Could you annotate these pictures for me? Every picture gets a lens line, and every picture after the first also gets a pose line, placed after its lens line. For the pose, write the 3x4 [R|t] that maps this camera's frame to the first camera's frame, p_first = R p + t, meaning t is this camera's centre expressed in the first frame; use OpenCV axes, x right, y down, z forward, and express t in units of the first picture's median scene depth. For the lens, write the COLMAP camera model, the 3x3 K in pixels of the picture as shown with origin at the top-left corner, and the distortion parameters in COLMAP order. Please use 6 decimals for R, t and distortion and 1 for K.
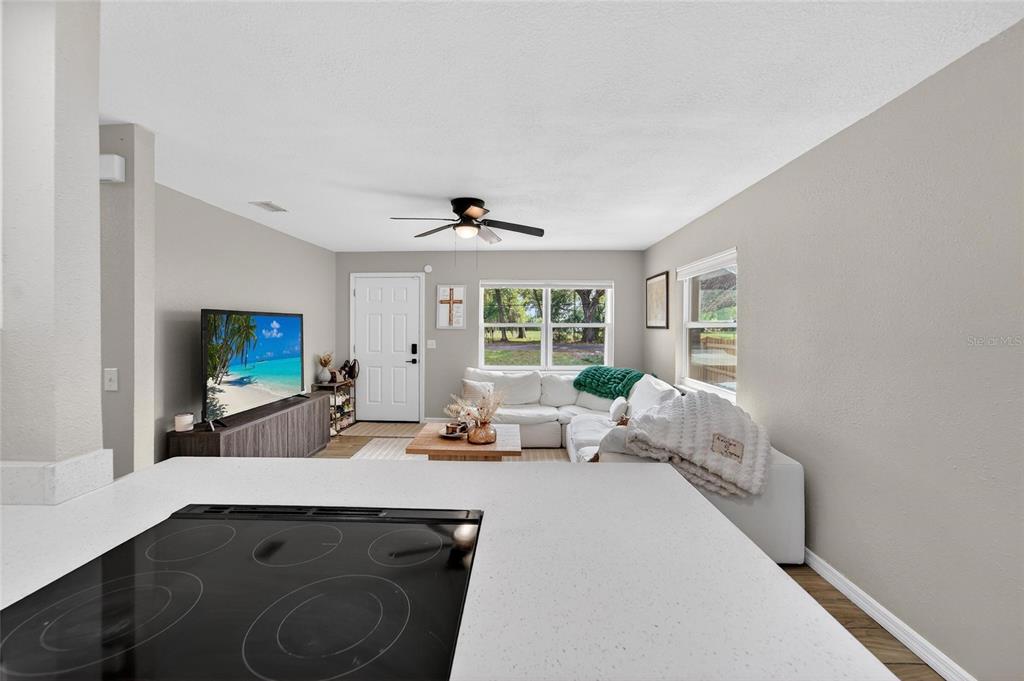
lens RADIAL K [[421.2, 0, 508.9], [0, 421.2, 327.5], [0, 0, 1]] dist [-0.000678, -0.000229]
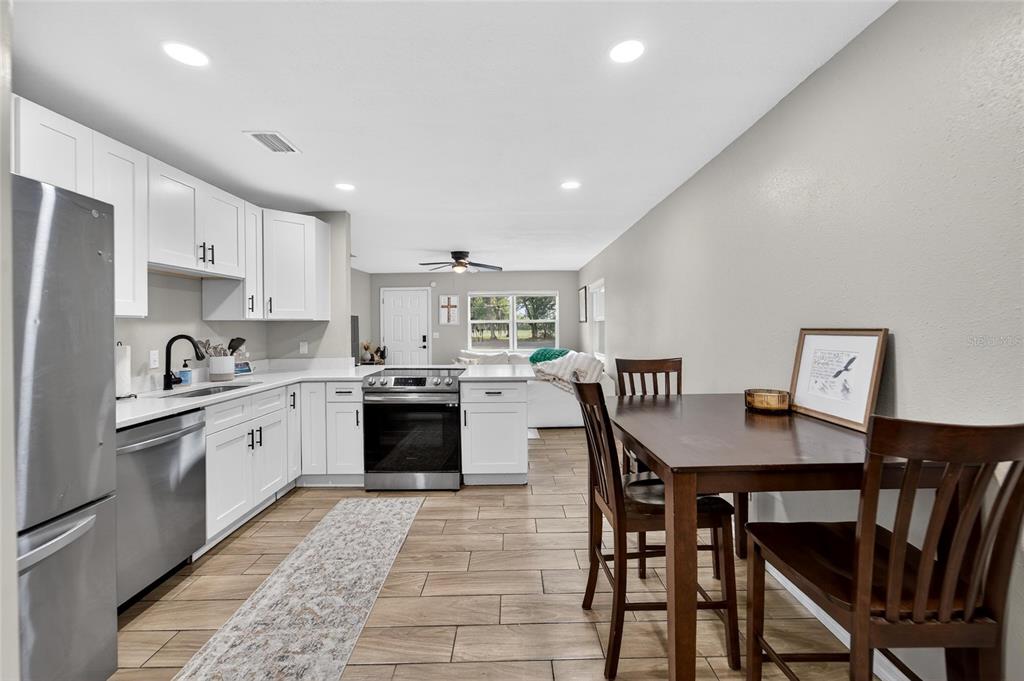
lens RADIAL K [[421.2, 0, 508.9], [0, 421.2, 327.5], [0, 0, 1]] dist [-0.000678, -0.000229]
pose [[0.999684, -0.012030, 0.022062, 0.044478], [0.012032, 0.999928, 0.000022, 0.016439], [-0.022061, 0.000244, 0.999757, -0.535949]]
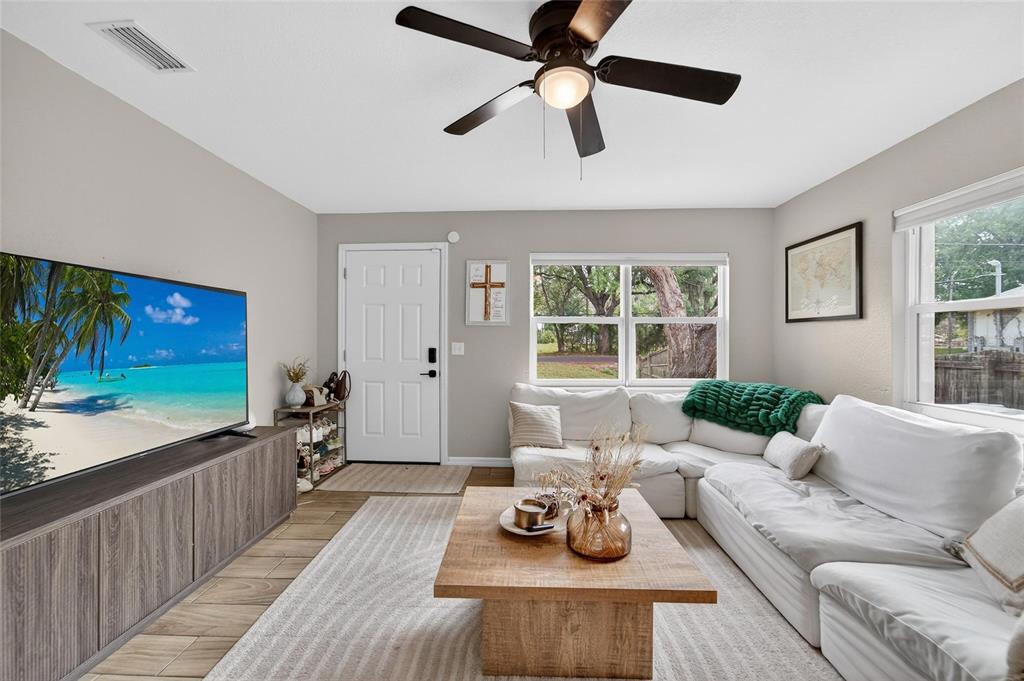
lens RADIAL K [[418.2, 0, 512.0], [0, 418.2, 340.5], [0, 0, 1]] dist [-0.000264, -0.030463]
pose [[0.999869, -0.002633, -0.016000, -0.095068], [0.002370, 0.999863, -0.016405, 0.041650], [0.016041, 0.016365, 0.999737, 0.364027]]
